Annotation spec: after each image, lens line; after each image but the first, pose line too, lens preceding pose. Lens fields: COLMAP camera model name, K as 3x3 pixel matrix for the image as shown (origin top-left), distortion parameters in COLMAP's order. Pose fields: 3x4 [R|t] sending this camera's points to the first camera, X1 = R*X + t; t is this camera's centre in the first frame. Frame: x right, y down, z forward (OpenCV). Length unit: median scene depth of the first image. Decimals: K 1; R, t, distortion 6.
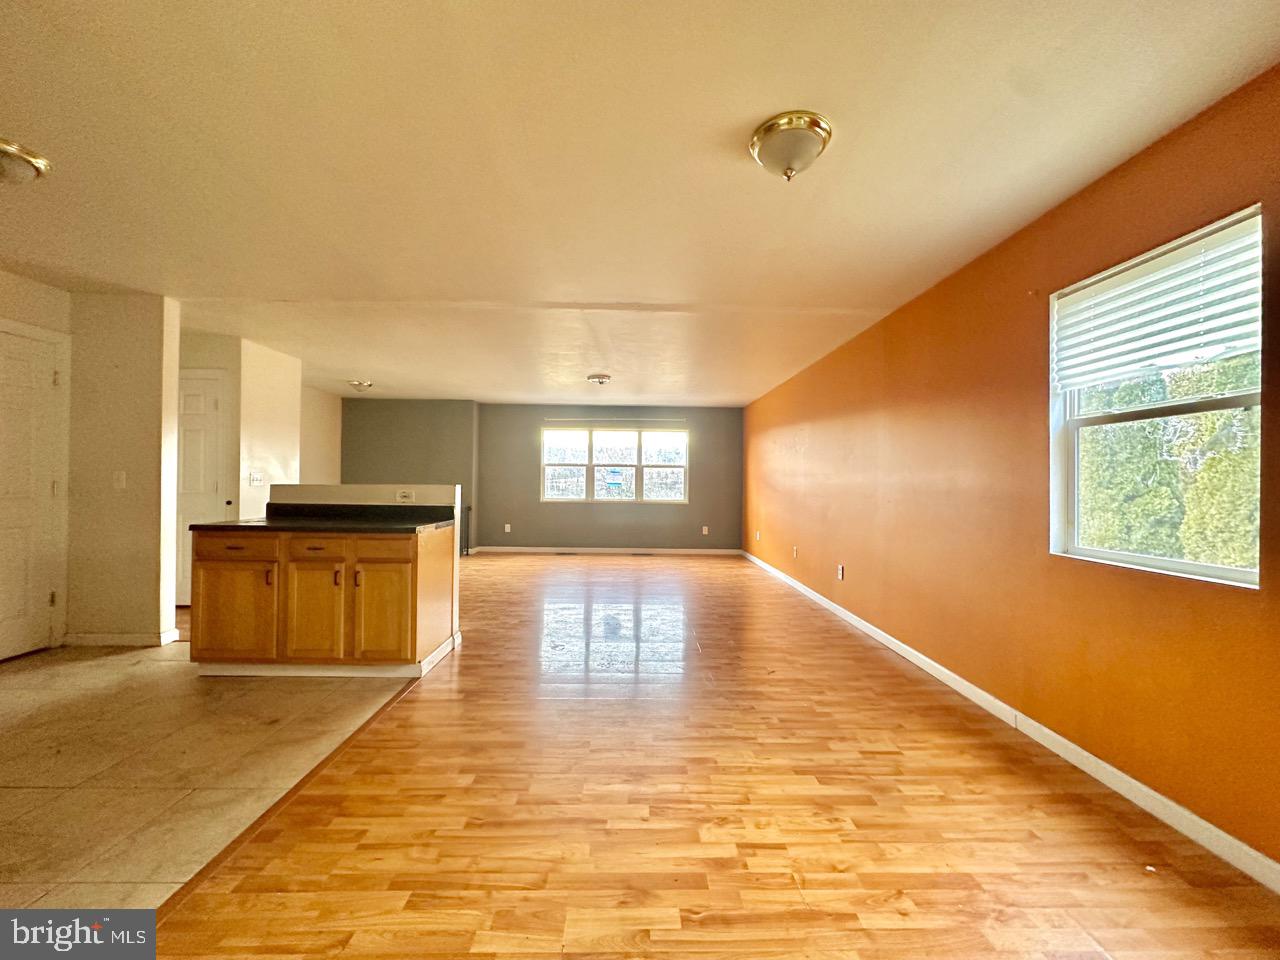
lens RADIAL K [[505.0, 0, 640.9], [0, 505.0, 477.5], [0, 0, 1]] dist [-0.004180, 0.000227]
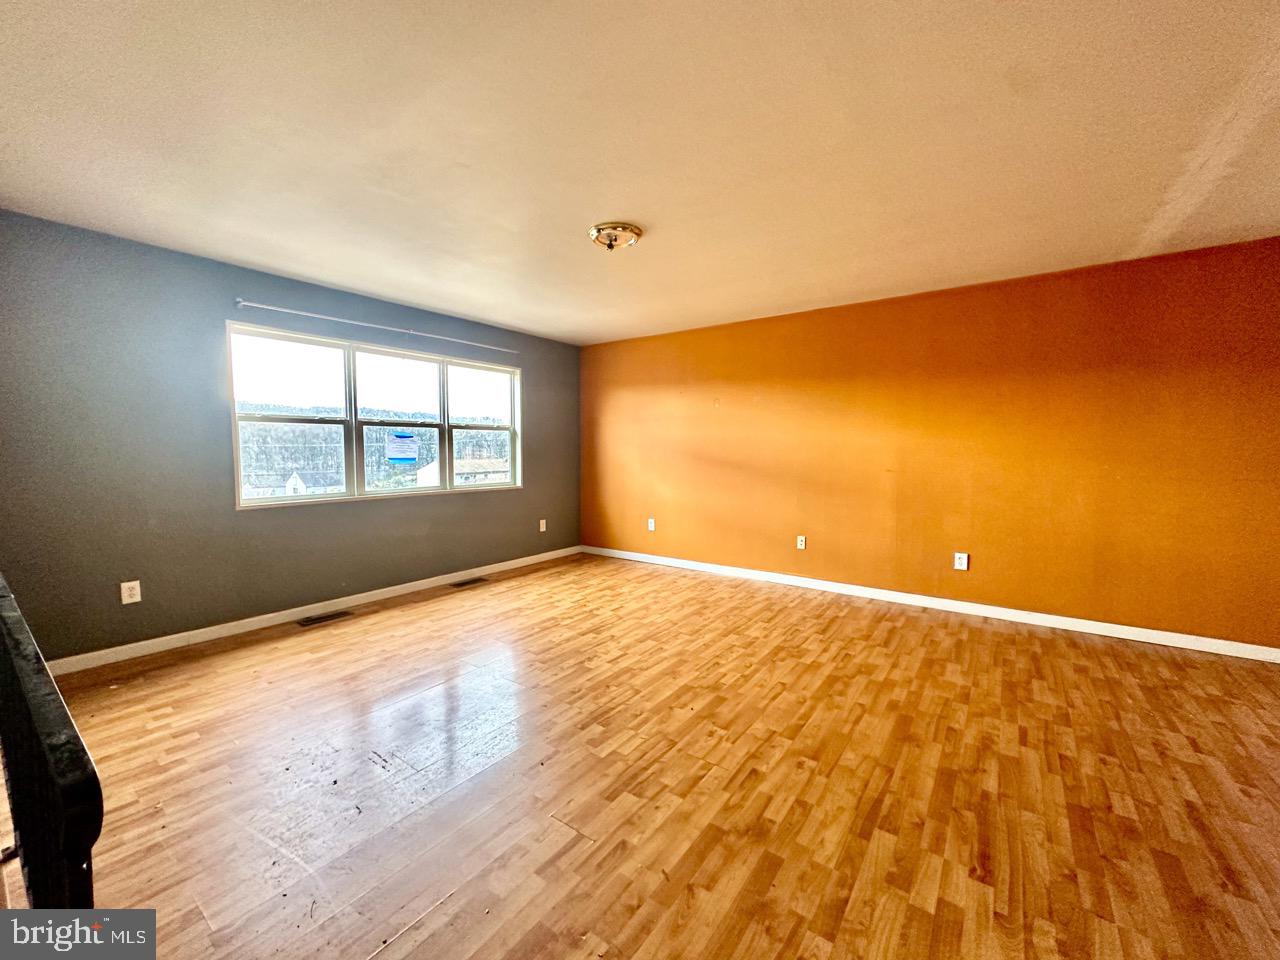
lens RADIAL K [[505.0, 0, 637.9], [0, 505.0, 484.3], [0, 0, 1]] dist [-0.004180, 0.000227]
pose [[0.555297, -0.073335, 0.828412, -0.345482], [-0.015464, 0.995022, 0.098450, -0.016345], [-0.831508, -0.067479, 0.551399, 0.526037]]
